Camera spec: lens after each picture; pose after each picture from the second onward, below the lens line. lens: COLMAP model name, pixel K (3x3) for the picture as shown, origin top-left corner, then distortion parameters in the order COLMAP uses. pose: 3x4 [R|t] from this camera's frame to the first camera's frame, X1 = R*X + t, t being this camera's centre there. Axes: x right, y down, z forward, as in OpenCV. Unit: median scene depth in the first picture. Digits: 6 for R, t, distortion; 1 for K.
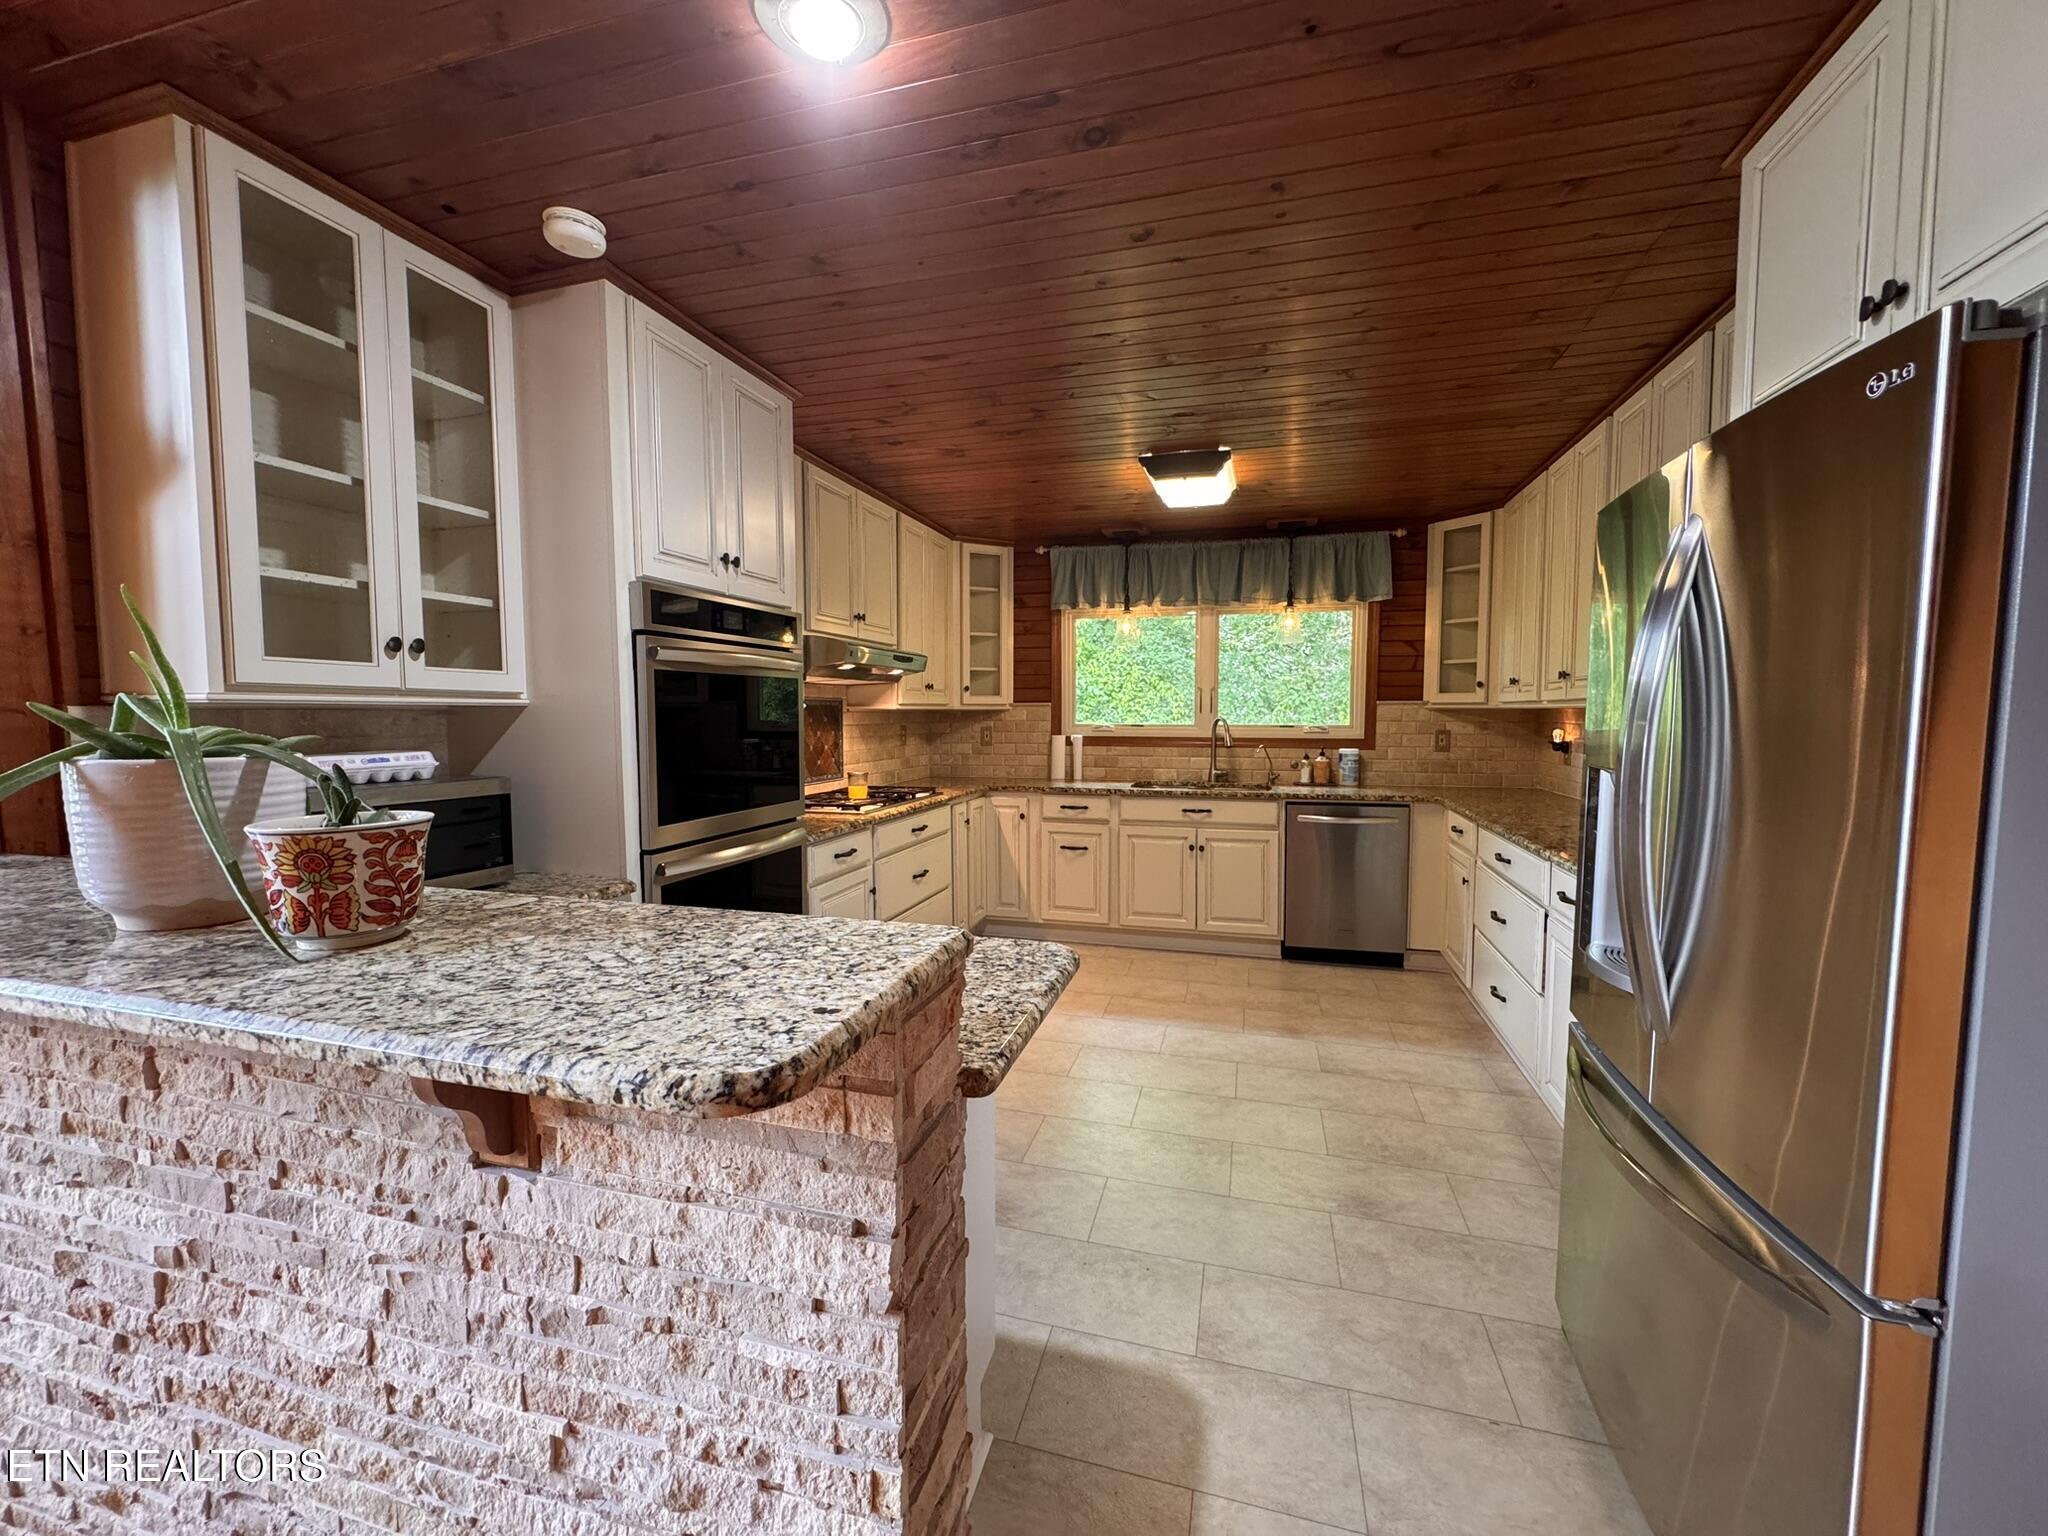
lens RADIAL K [[822.2, 0, 1024.0], [0, 822.2, 768.0], [0, 0, 1]] dist [-0.003184, -0.000072]
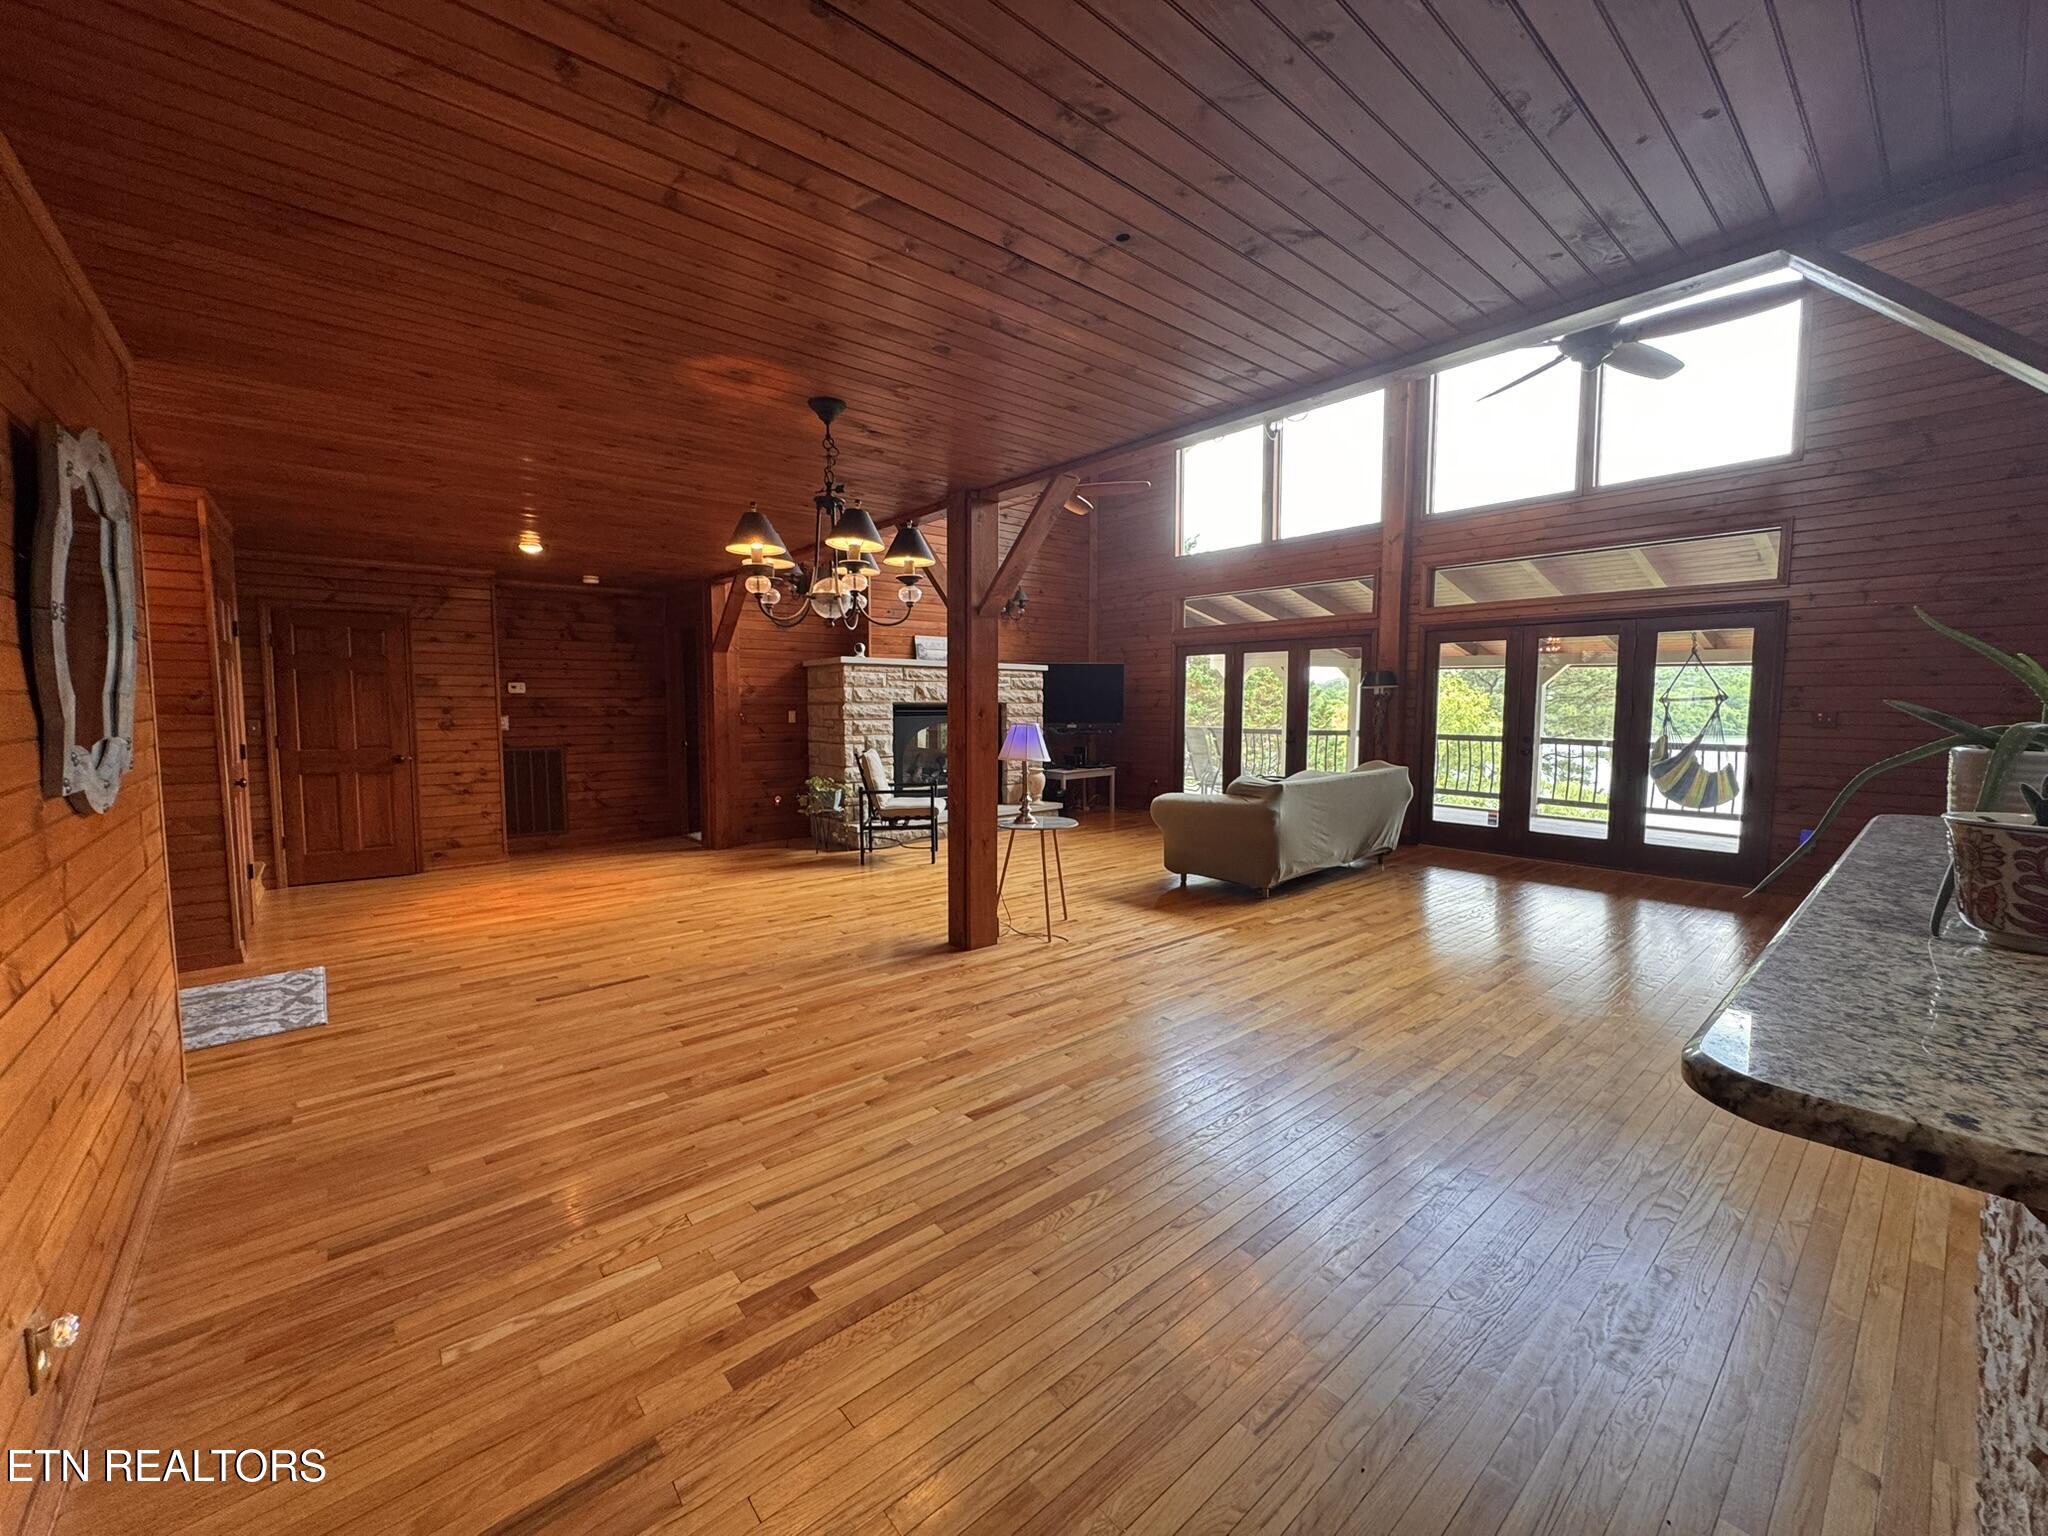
lens RADIAL K [[822.2, 0, 1024.0], [0, 822.2, 768.0], [0, 0, 1]] dist [-0.003184, -0.000072]
pose [[-0.549909, 0.070240, -0.832266, 0.779886], [-0.054676, 0.991293, 0.119788, -0.060156], [0.833433, 0.111377, -0.541281, 0.624288]]
